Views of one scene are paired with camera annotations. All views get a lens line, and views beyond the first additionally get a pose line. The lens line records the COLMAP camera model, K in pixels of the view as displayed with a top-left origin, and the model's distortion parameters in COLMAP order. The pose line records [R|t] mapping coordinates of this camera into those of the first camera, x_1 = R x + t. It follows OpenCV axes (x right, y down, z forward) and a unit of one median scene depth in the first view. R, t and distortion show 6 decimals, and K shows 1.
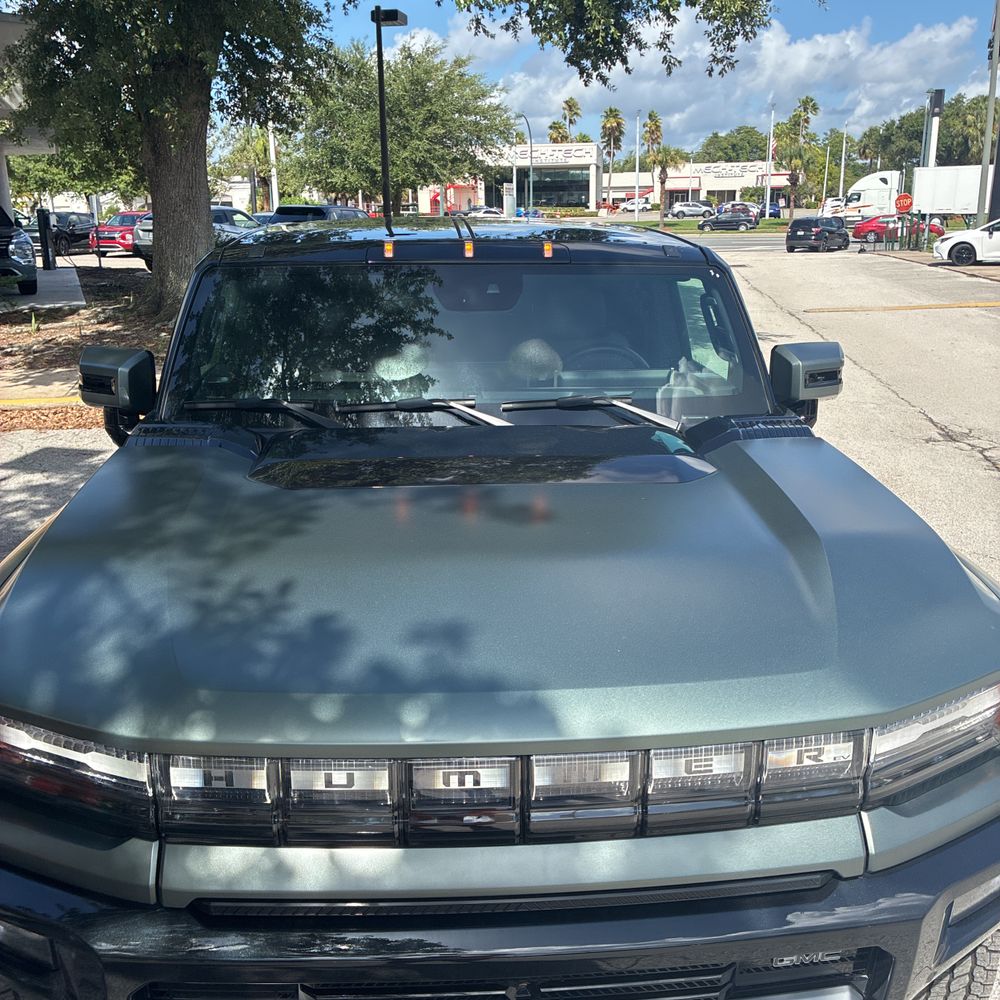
lens RADIAL K [[1020.1, 0, 494.4], [0, 1020.1, 473.8], [0, 0, 1]] dist [0.047568, -0.049617]
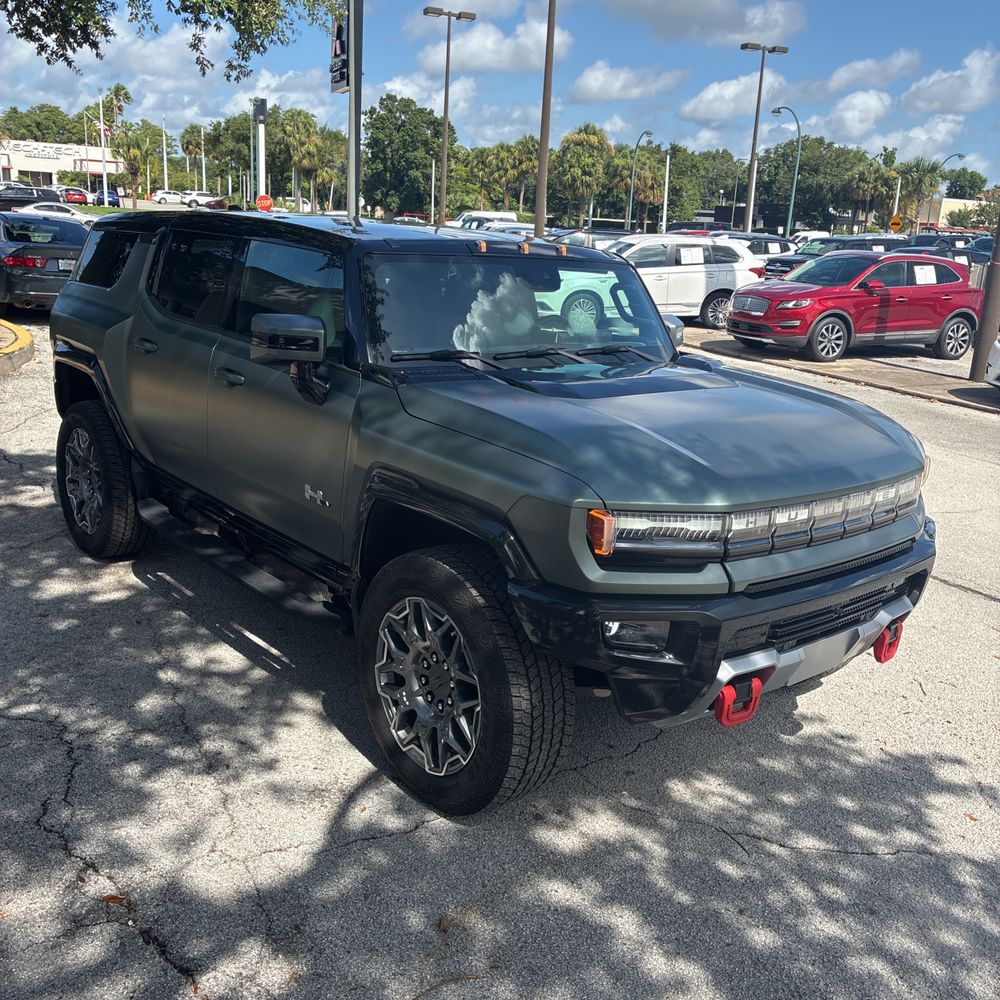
lens RADIAL K [[1025.9, 0, 525.1], [0, 1025.9, 485.2], [0, 0, 1]] dist [-0.003739, 0.001164]
pose [[0.790191, -0.089516, 0.606288, -0.140921], [0.079158, 0.995896, 0.043871, 0.008446], [-0.607727, 0.013326, 0.794034, -0.023698]]
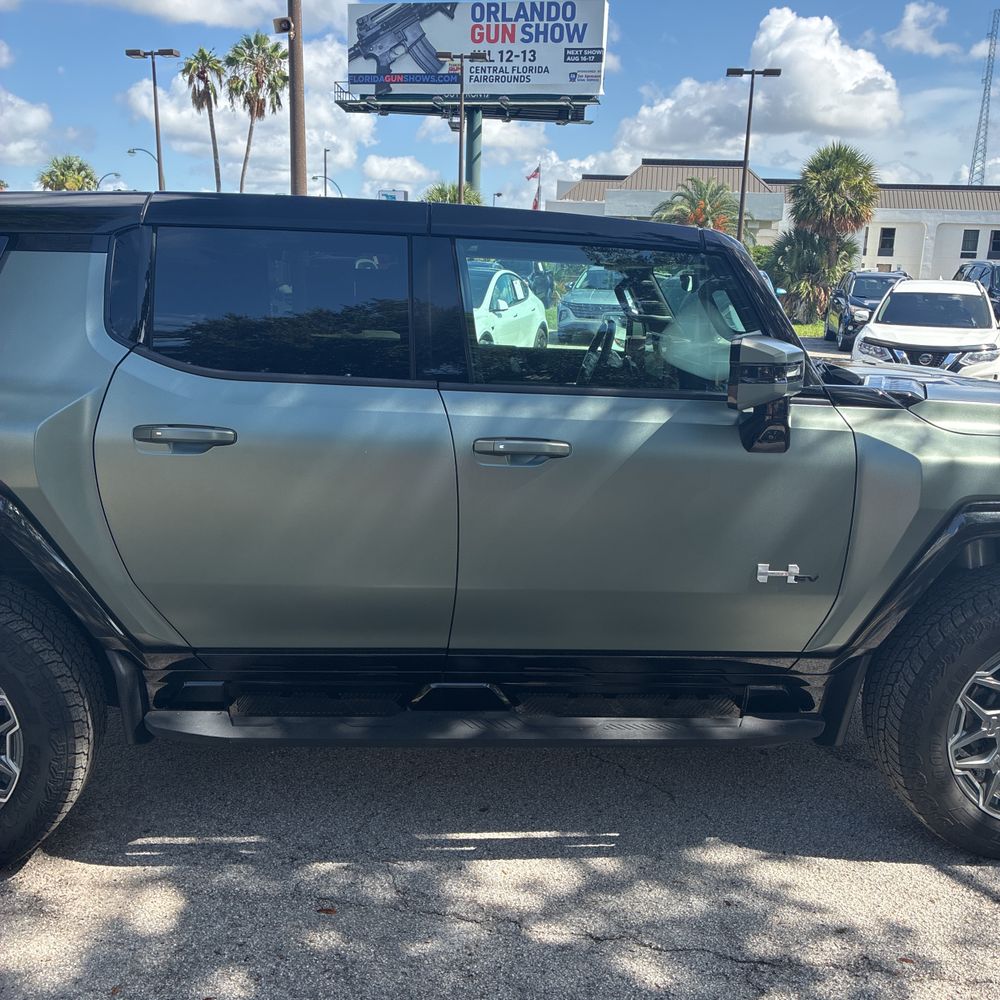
lens RADIAL K [[1014.7, 0, 508.9], [0, 1014.7, 500.3], [0, 0, 1]] dist [0.025644, -0.018355]
pose [[0.004129, -0.201268, 0.979528, -0.192880], [0.216649, 0.956451, 0.195613, -0.030234], [-0.976241, 0.211406, 0.047554, 0.182512]]
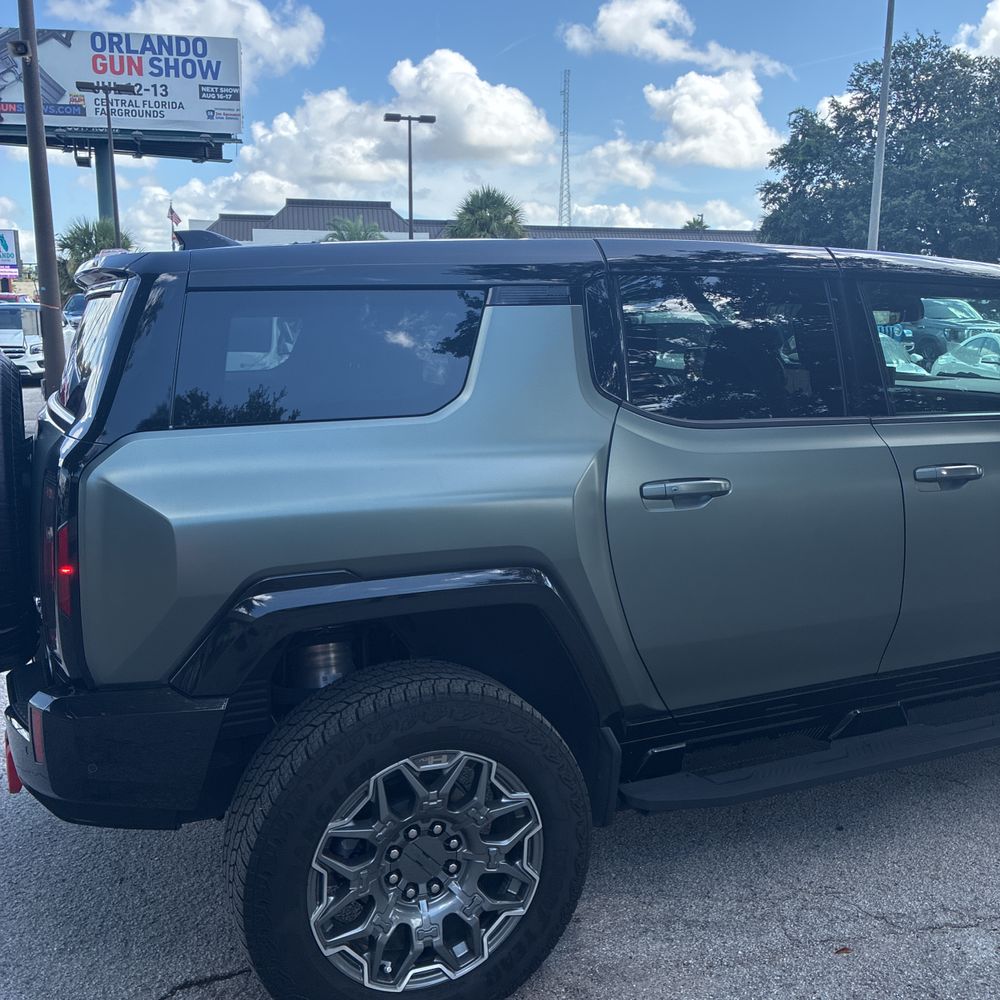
lens RADIAL K [[1014.7, 0, 508.9], [0, 1014.7, 500.3], [0, 0, 1]] dist [0.025644, -0.018355]
pose [[-0.354533, -0.149844, 0.922959, -0.171618], [0.233827, 0.941506, 0.242674, -0.057642], [-0.905335, 0.301848, -0.298757, 0.290577]]
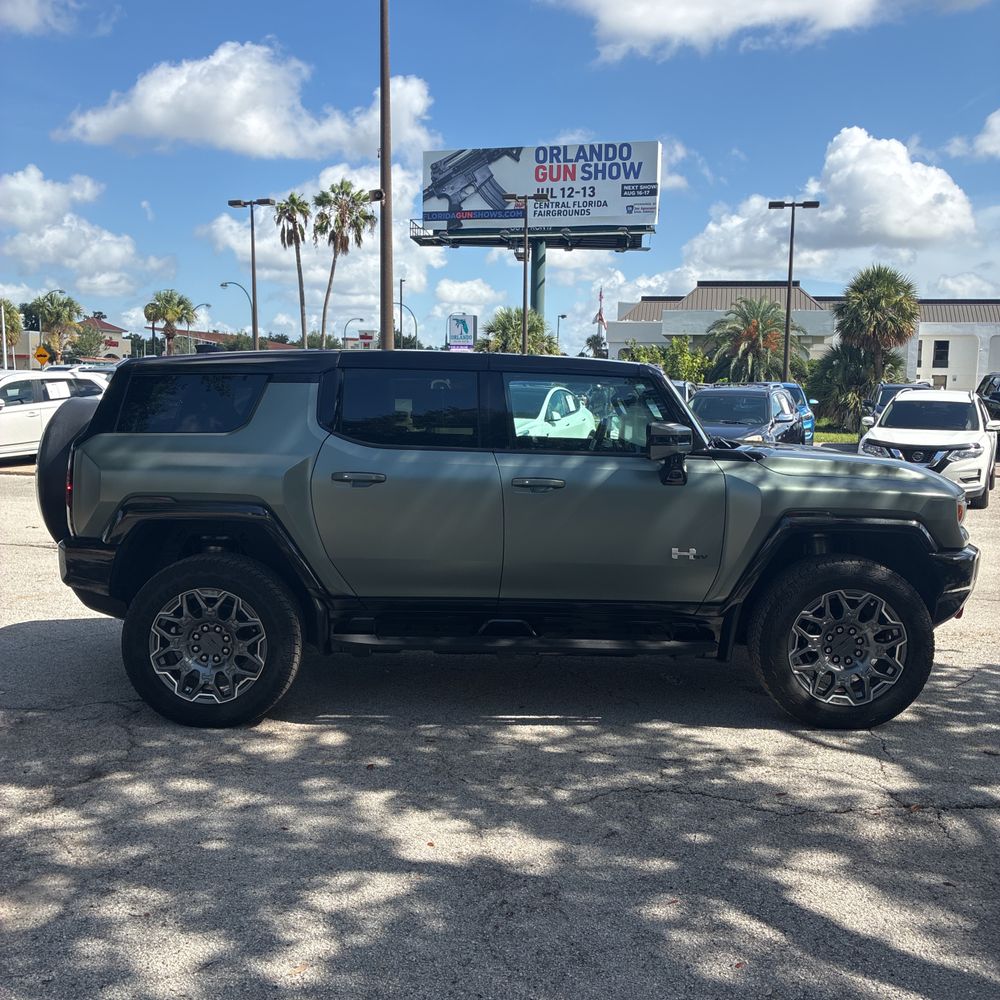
lens RADIAL K [[1017.5, 0, 508.3], [0, 1017.5, 502.6], [0, 0, 1]] dist [0.048131, -0.171861]
pose [[0.069910, -0.093566, 0.993156, -0.309880], [0.229659, 0.970358, 0.075252, -0.025799], [-0.970757, 0.222826, 0.089326, 0.171418]]
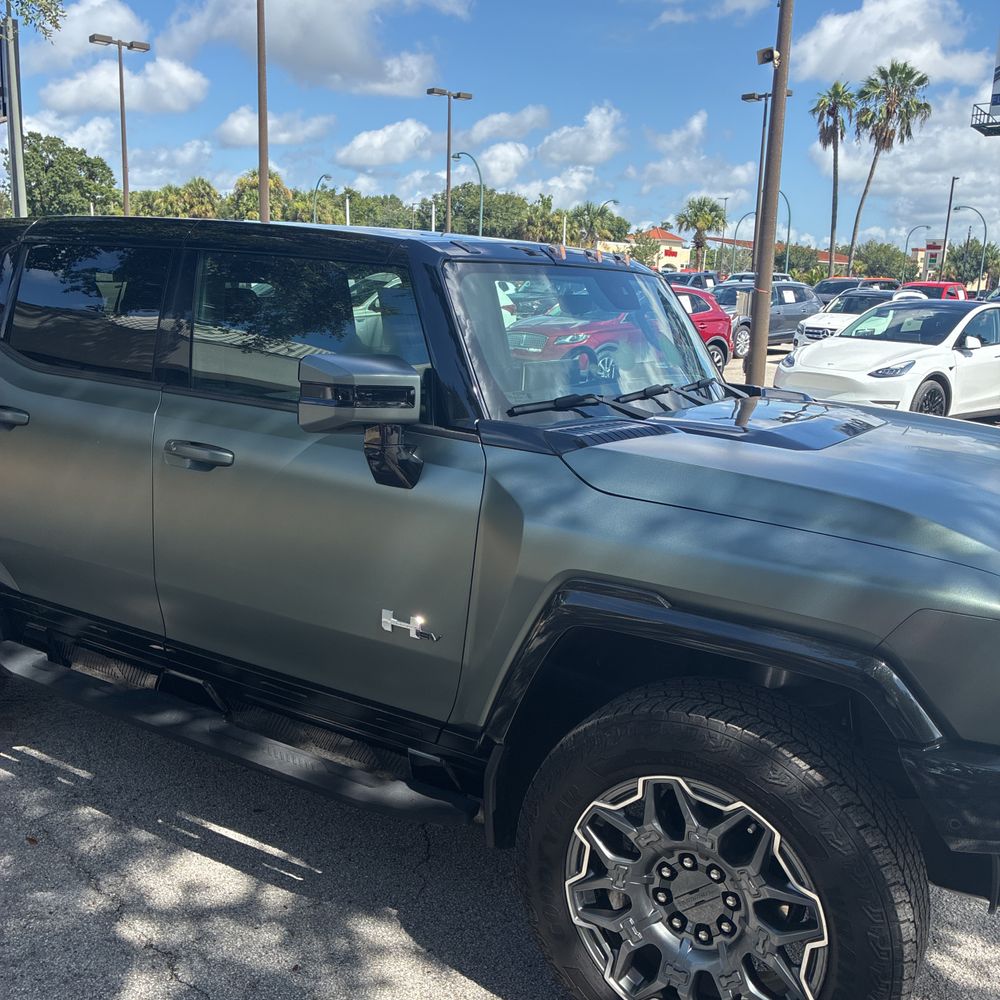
lens RADIAL K [[1014.7, 0, 508.9], [0, 1014.7, 500.3], [0, 0, 1]] dist [0.025644, -0.018355]
pose [[0.572646, -0.130519, 0.809347, -0.147326], [0.152370, 0.986988, 0.051358, -0.004227], [-0.805519, 0.093910, 0.585081, 0.070039]]
